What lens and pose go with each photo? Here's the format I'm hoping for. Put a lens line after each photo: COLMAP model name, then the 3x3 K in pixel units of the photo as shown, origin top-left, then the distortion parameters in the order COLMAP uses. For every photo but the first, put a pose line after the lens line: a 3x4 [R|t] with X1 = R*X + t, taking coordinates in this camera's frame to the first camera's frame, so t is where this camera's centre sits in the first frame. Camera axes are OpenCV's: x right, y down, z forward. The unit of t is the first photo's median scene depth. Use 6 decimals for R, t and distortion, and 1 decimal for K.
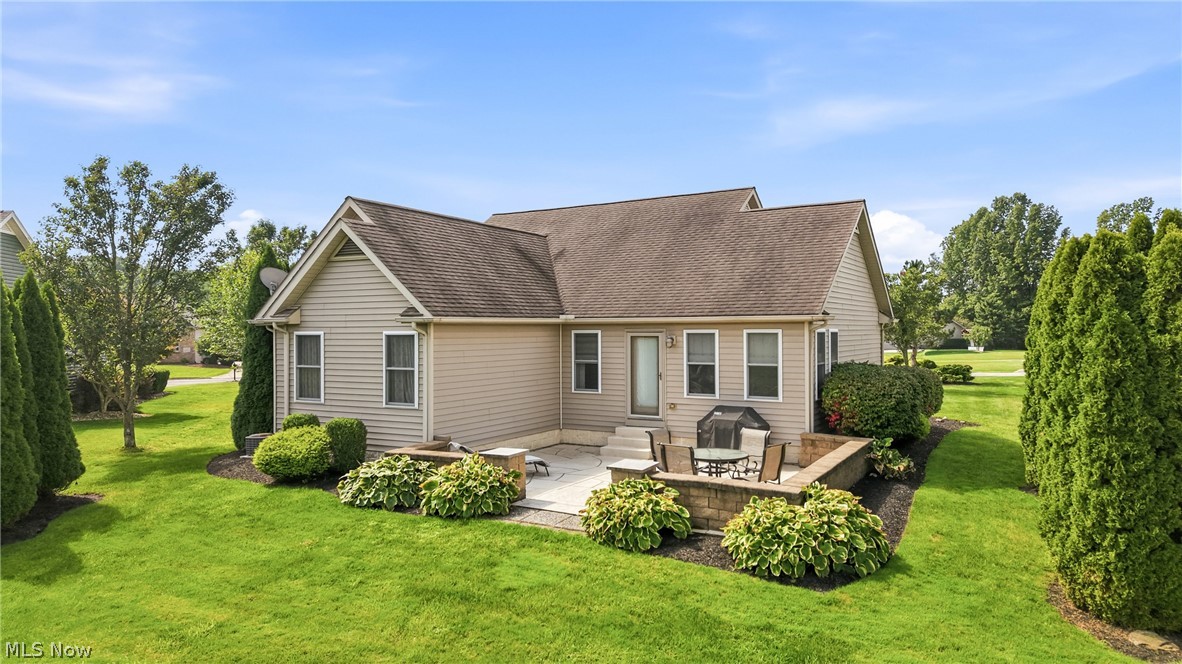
lens RADIAL K [[785.1, 0, 590.2], [0, 785.1, 330.9], [0, 0, 1]] dist [0.050210, -0.052909]
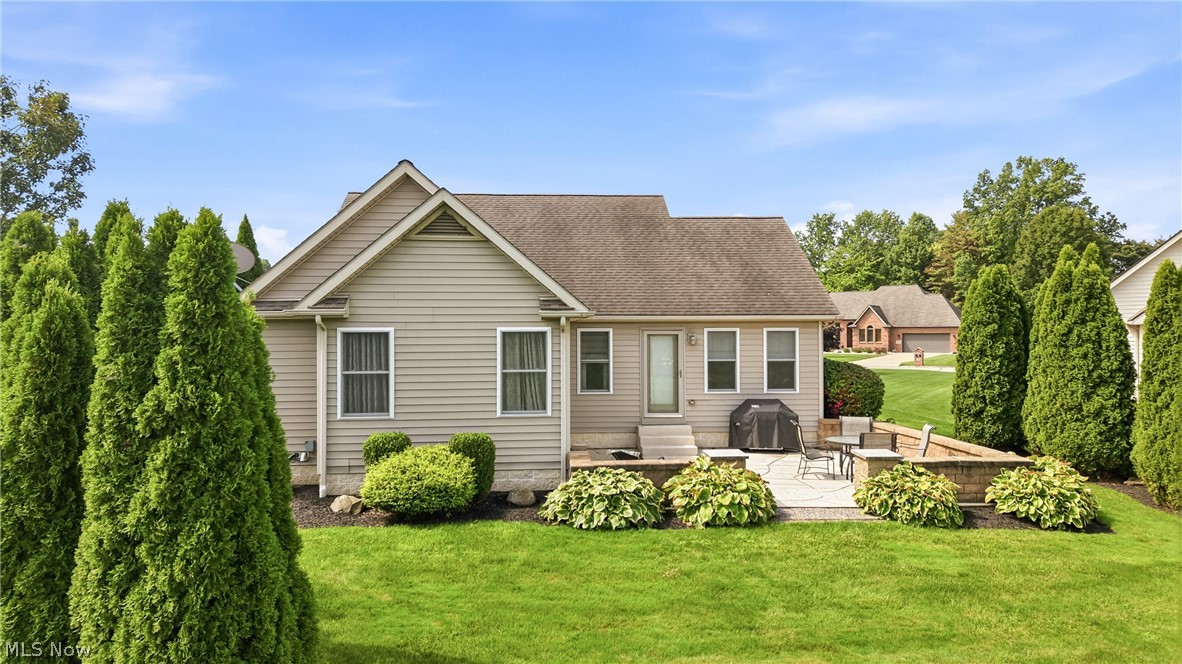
lens RADIAL K [[785.1, 0, 590.4], [0, 785.1, 331.3], [0, 0, 1]] dist [0.050210, -0.052909]
pose [[0.828906, 0.003189, 0.559379, -0.632659], [-0.001113, 0.999991, -0.004052, 0.007622], [-0.559387, 0.002736, 0.828902, 0.239581]]
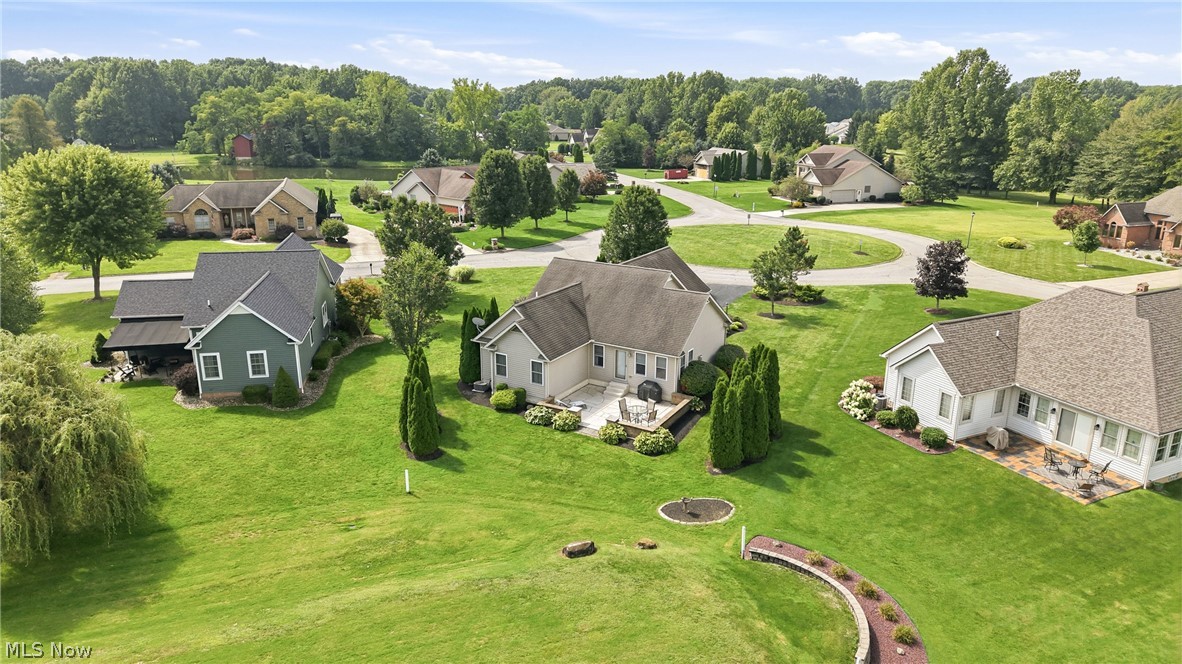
lens RADIAL K [[785.1, 0, 586.2], [0, 785.1, 331.7], [0, 0, 1]] dist [0.050210, -0.052909]
pose [[0.999889, 0.011454, -0.009557, -0.027368], [-0.008257, 0.958518, 0.284914, -0.906869], [0.012424, -0.284803, 0.958506, -1.720135]]
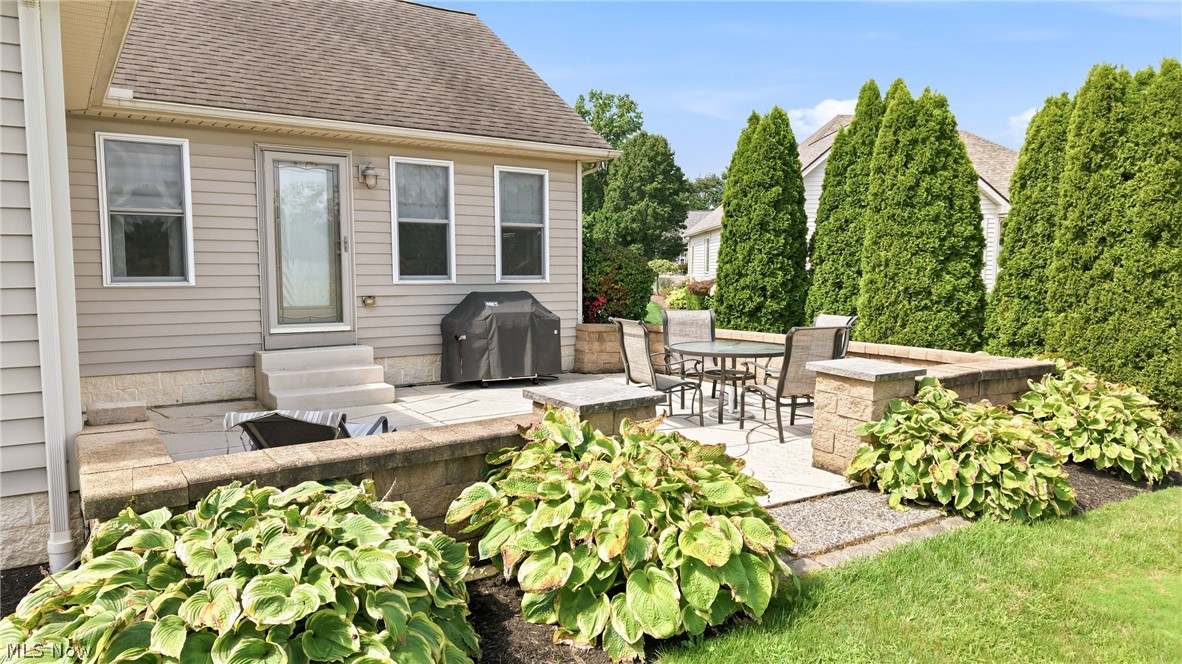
lens RADIAL K [[785.1, 0, 594.0], [0, 785.1, 335.7], [0, 0, 1]] dist [0.050210, -0.052909]
pose [[0.425710, -0.074399, 0.901796, -0.339630], [-0.003199, 0.996484, 0.083721, 0.080451], [-0.904854, -0.038526, 0.423975, 0.690924]]
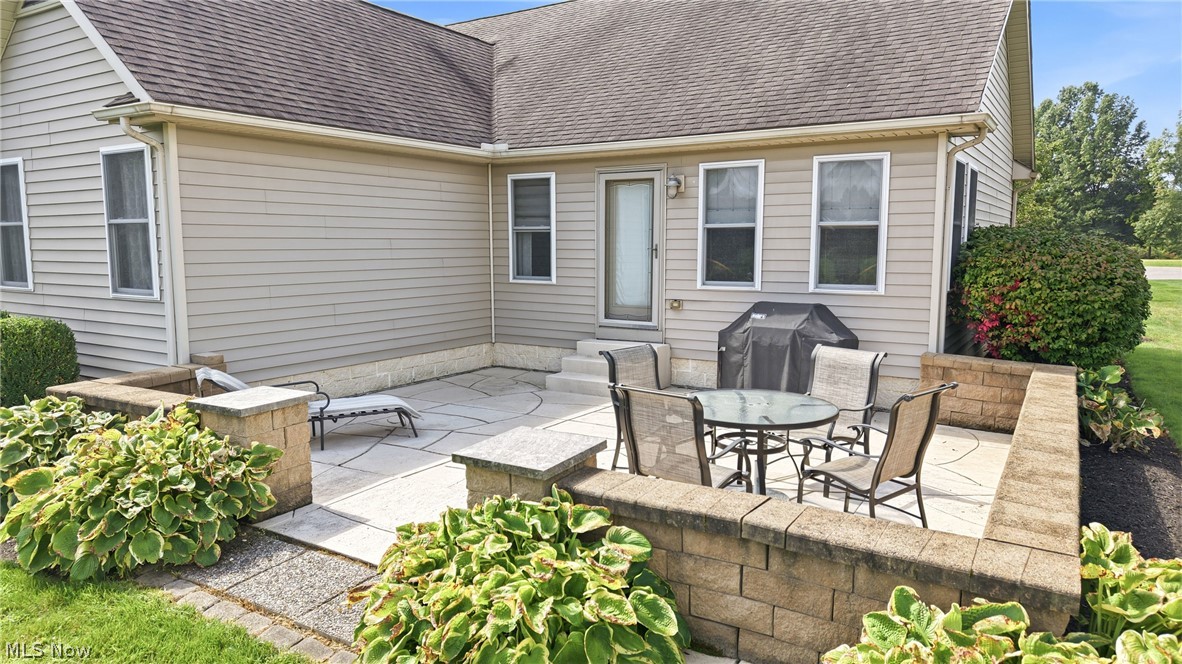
lens RADIAL K [[785.1, 0, 593.5], [0, 785.1, 341.7], [0, 0, 1]] dist [0.050210, -0.052909]
pose [[0.999522, 0.008442, -0.029756, 0.068047], [-0.004620, 0.991988, 0.126251, 0.056361], [0.030583, -0.126053, 0.991552, 0.475363]]
